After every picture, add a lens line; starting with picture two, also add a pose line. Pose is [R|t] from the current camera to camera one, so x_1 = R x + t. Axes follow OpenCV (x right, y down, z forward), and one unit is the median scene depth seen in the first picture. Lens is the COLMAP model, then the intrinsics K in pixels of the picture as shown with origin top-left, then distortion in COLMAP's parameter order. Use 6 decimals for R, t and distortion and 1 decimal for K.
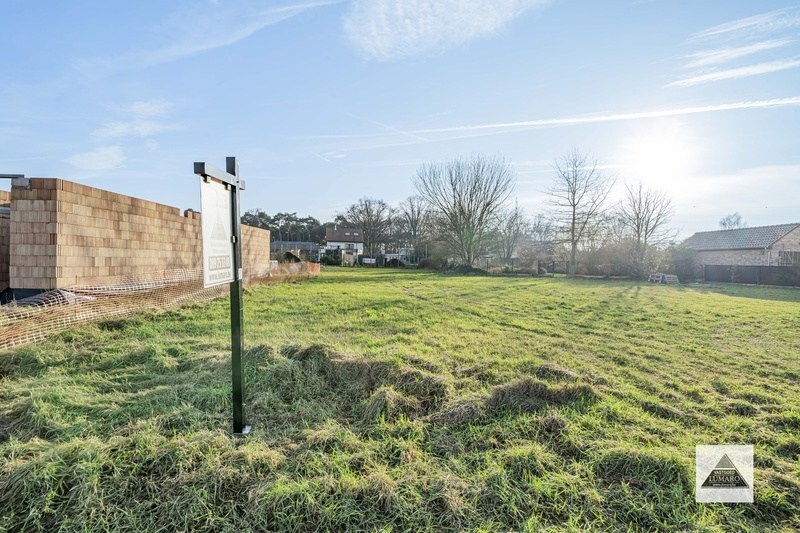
lens RADIAL K [[403.3, 0, 396.3], [0, 403.3, 264.4], [0, 0, 1]] dist [0.005098, 0.000531]
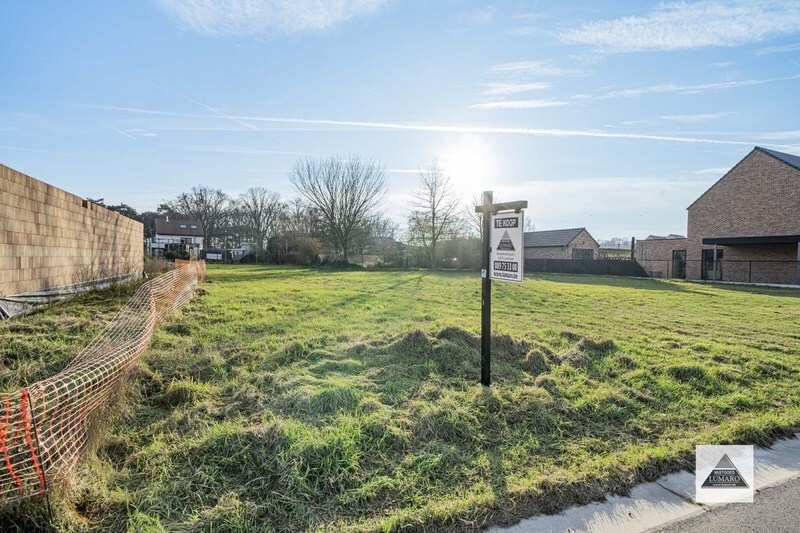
lens RADIAL K [[403.3, 0, 395.8], [0, 403.3, 258.5], [0, 0, 1]] dist [0.005098, 0.000531]
pose [[0.919534, -0.008518, 0.392919, -0.112208], [0.008933, 0.999960, 0.000772, -0.002785], [-0.392910, 0.002800, 0.919573, -0.015167]]
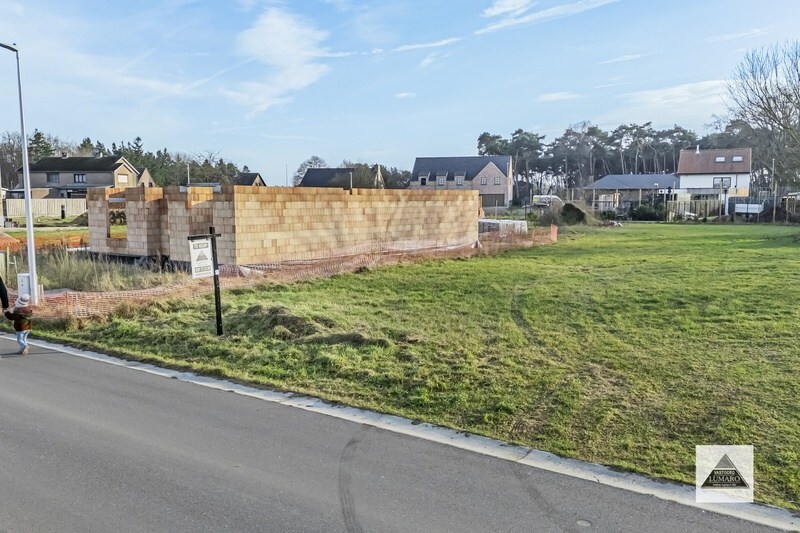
lens RADIAL K [[691.5, 0, 402.6], [0, 691.5, 272.3], [0, 0, 1]] dist [0.096394, -0.125728]
pose [[0.810503, 0.035626, -0.584650, 0.275247], [0.017816, 0.996187, 0.085402, -0.029153], [0.585463, -0.079635, 0.806778, -0.161498]]
